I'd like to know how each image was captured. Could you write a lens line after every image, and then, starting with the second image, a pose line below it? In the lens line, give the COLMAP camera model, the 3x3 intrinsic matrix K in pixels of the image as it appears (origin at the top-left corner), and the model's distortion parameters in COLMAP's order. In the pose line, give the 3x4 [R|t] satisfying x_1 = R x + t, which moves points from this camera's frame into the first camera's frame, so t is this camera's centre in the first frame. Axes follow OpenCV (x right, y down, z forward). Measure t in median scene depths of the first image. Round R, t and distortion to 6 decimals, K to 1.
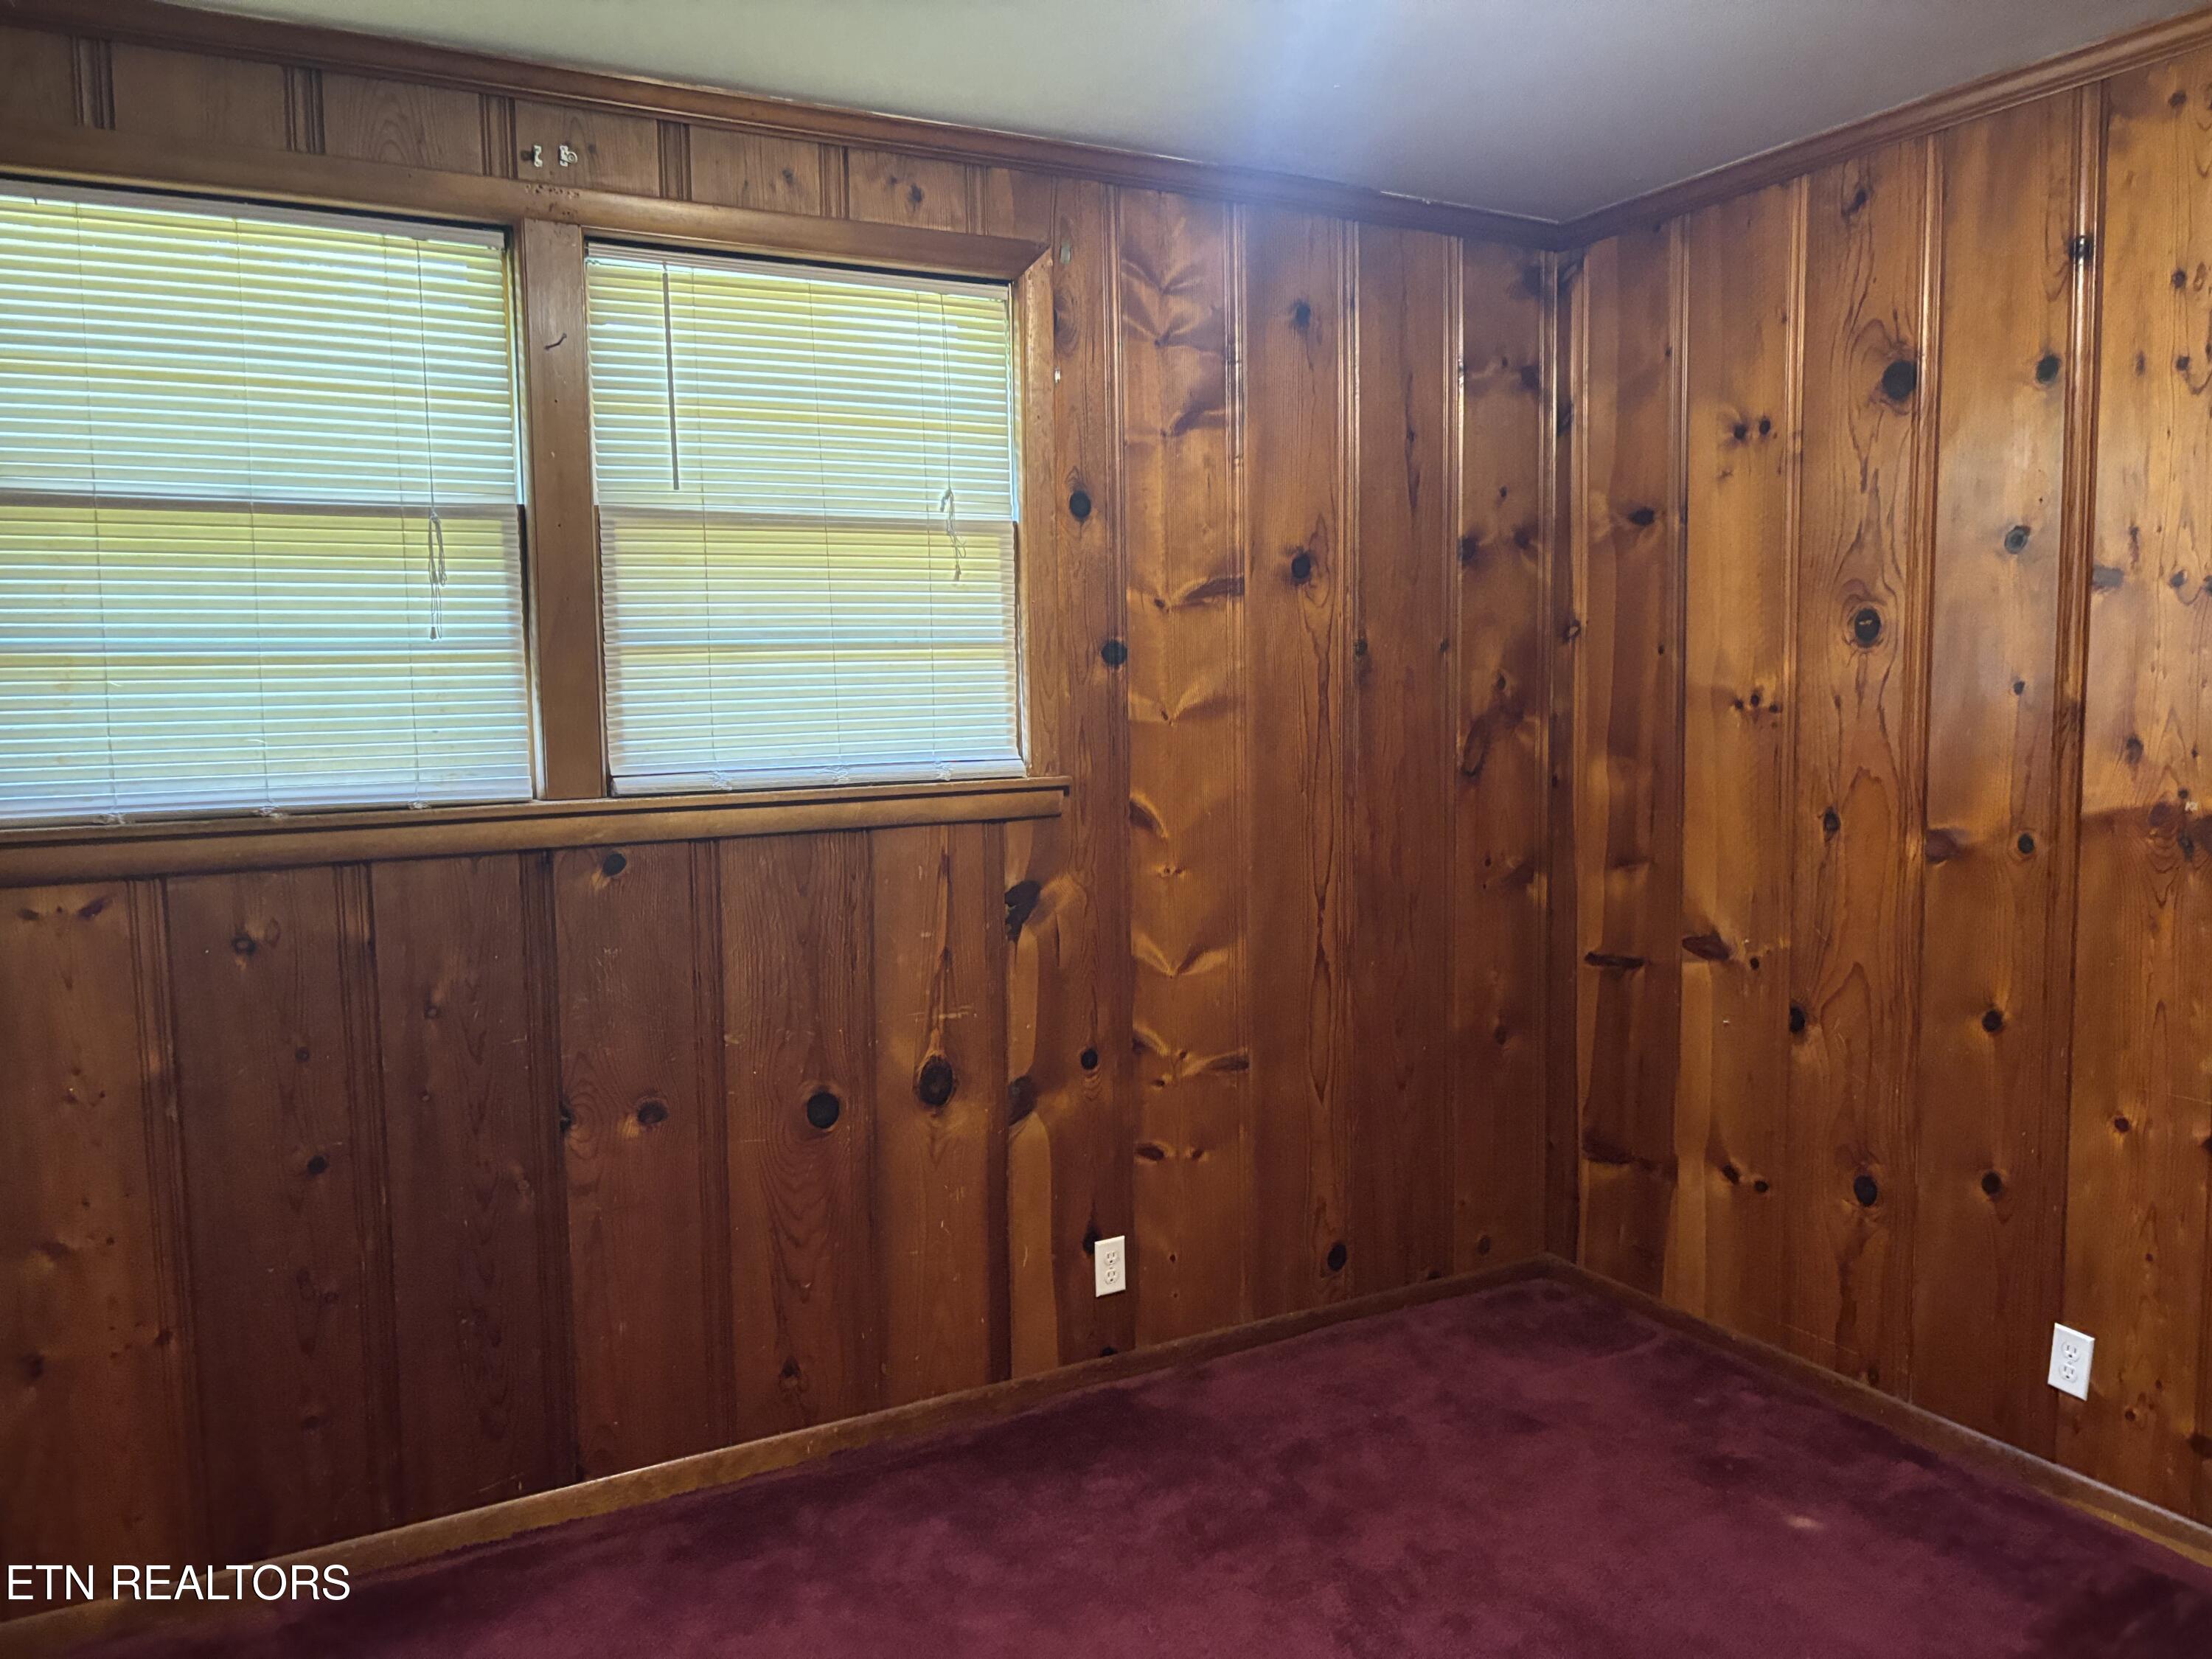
lens RADIAL K [[1663.9, 0, 1107.1], [0, 1663.9, 817.2], [0, 0, 1]] dist [-0.028055, 0.011640]
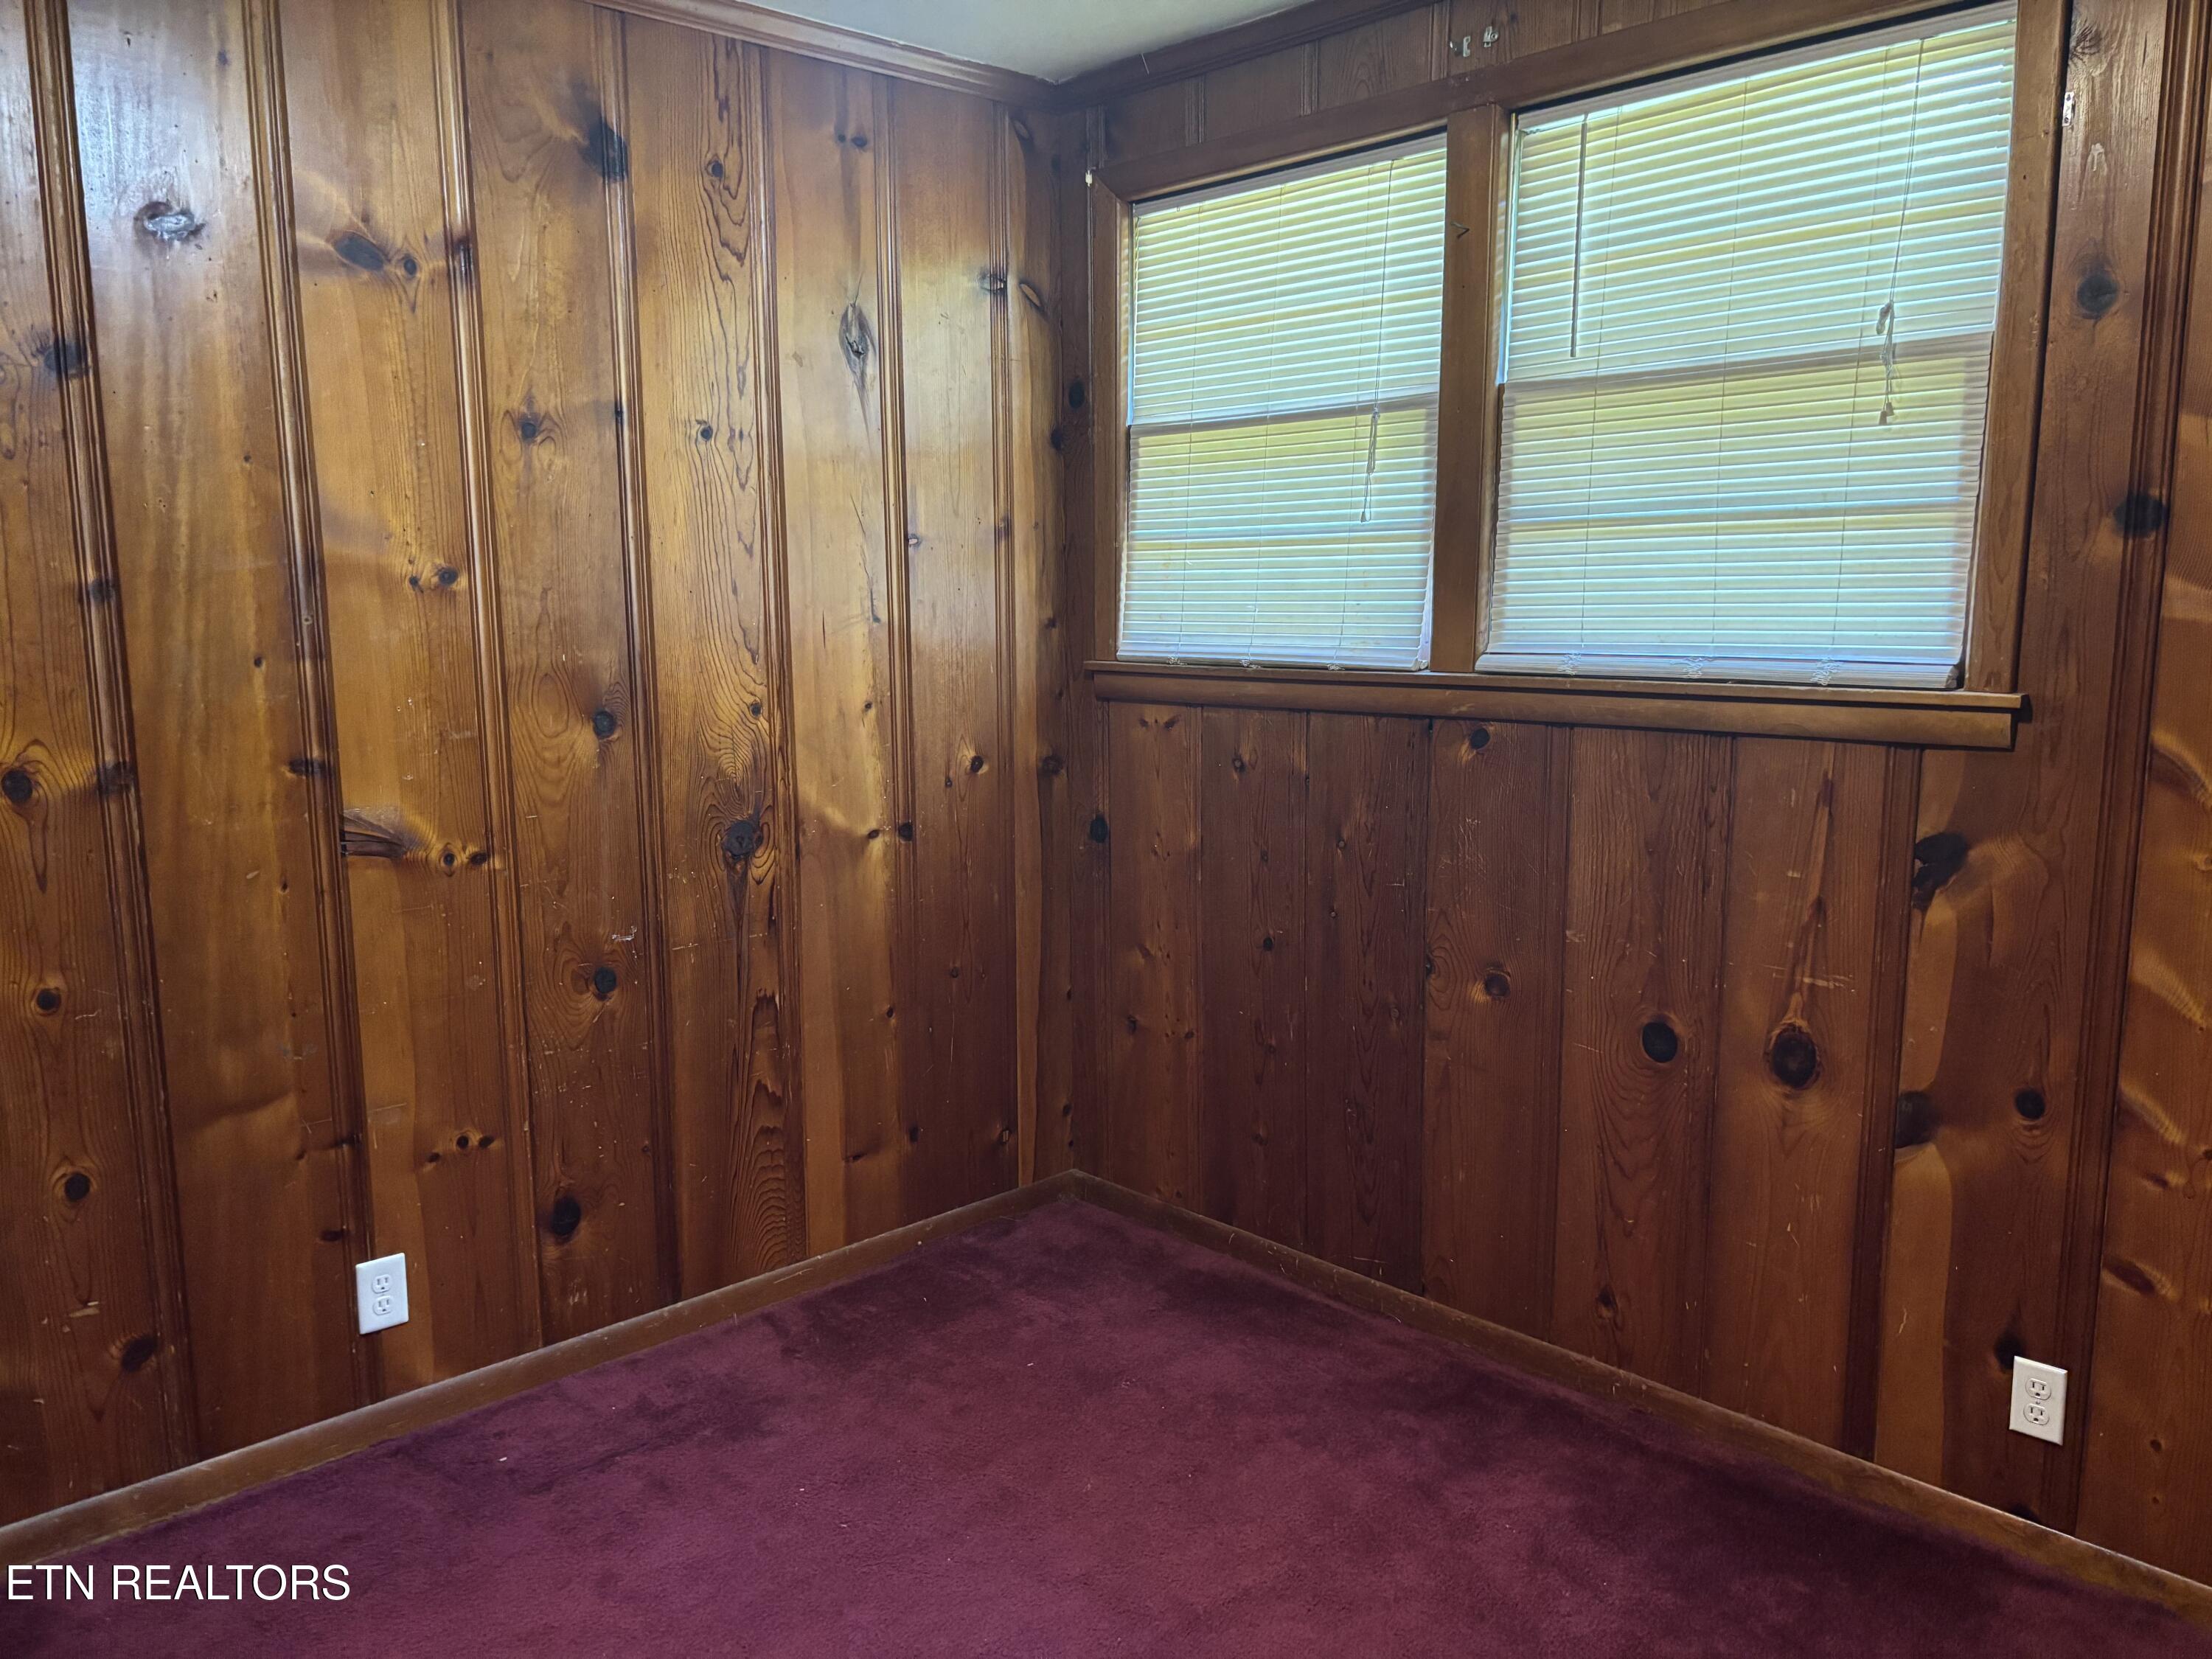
lens RADIAL K [[1663.9, 0, 1108.2], [0, 1663.9, 845.7], [0, 0, 1]] dist [-0.028055, 0.011640]
pose [[0.212381, 0.165531, -0.963065, 0.617334], [-0.070872, 0.985562, 0.153768, -0.045203], [0.974614, 0.035597, 0.221046, 0.512577]]
